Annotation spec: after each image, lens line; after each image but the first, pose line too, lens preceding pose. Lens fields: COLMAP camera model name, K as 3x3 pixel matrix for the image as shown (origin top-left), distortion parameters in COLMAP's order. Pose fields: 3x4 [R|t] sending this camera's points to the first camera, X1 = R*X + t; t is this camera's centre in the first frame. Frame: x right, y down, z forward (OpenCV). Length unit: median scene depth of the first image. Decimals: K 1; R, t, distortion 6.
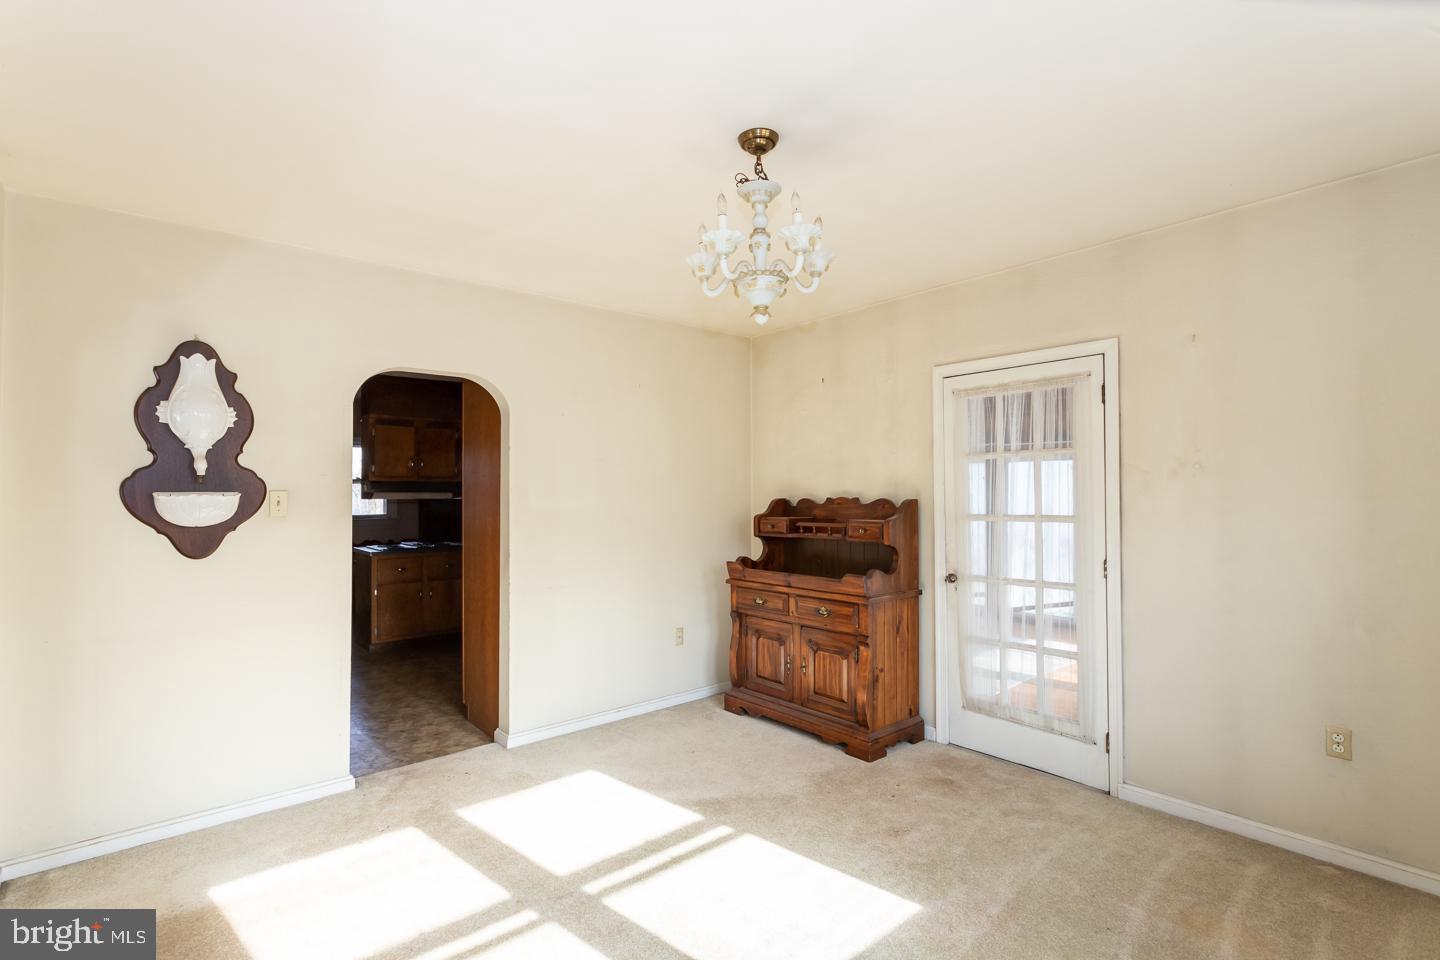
lens RADIAL K [[682.6, 0, 716.5], [0, 682.6, 482.0], [0, 0, 1]] dist [0.004207, -0.000210]
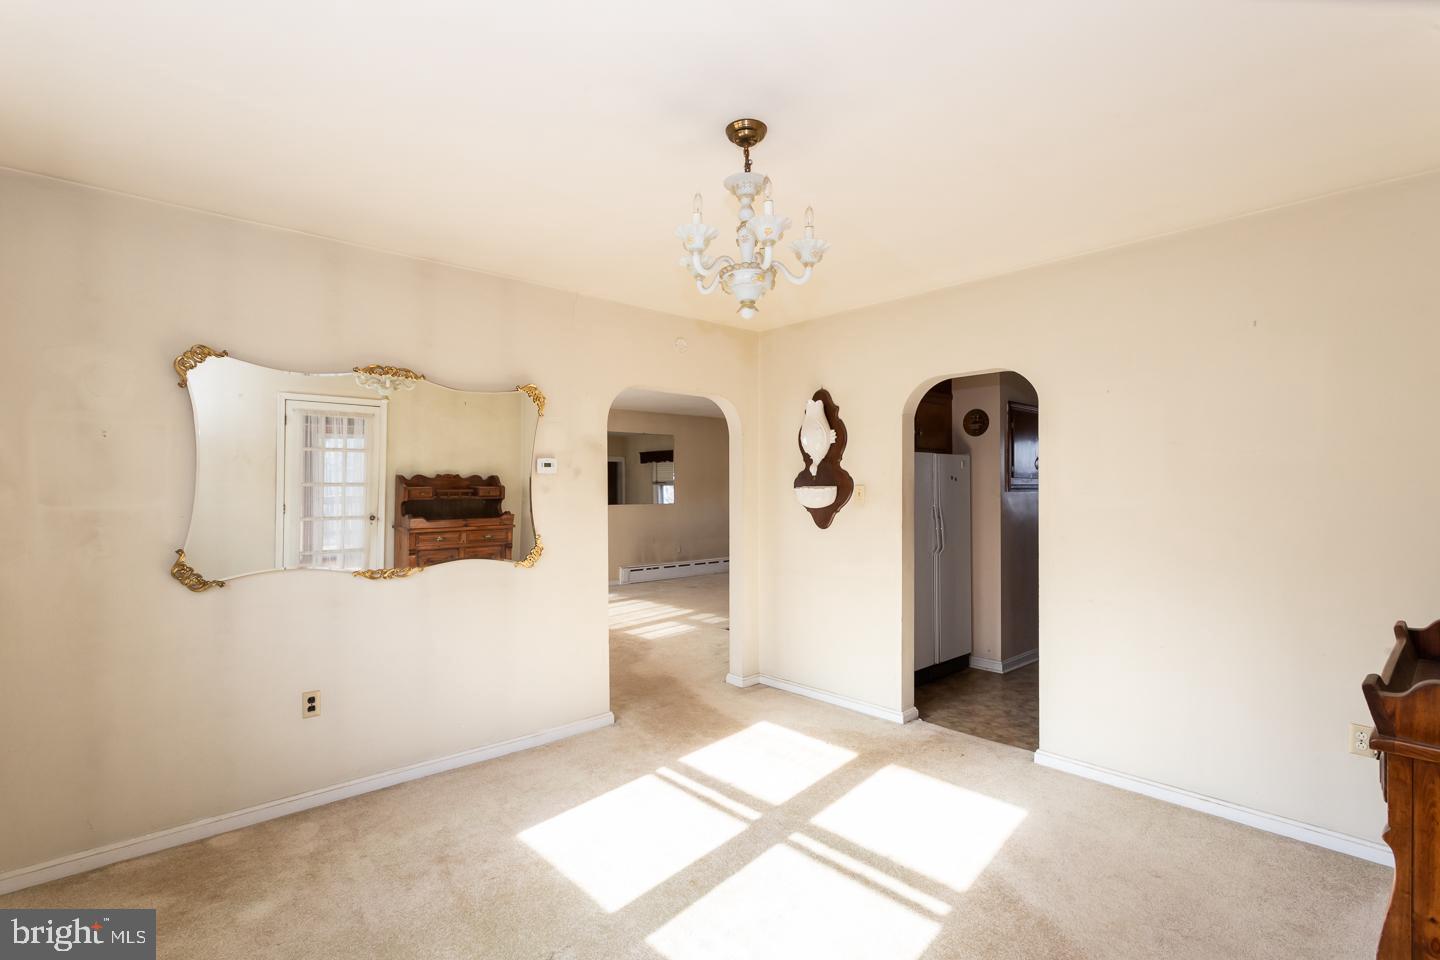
lens RADIAL K [[682.6, 0, 716.5], [0, 682.6, 482.0], [0, 0, 1]] dist [0.004207, -0.000210]
pose [[0.036015, -0.000649, -0.999351, 0.802591], [0.013759, 0.999905, -0.000154, 0.002167], [0.999257, -0.013745, 0.036021, 0.706197]]
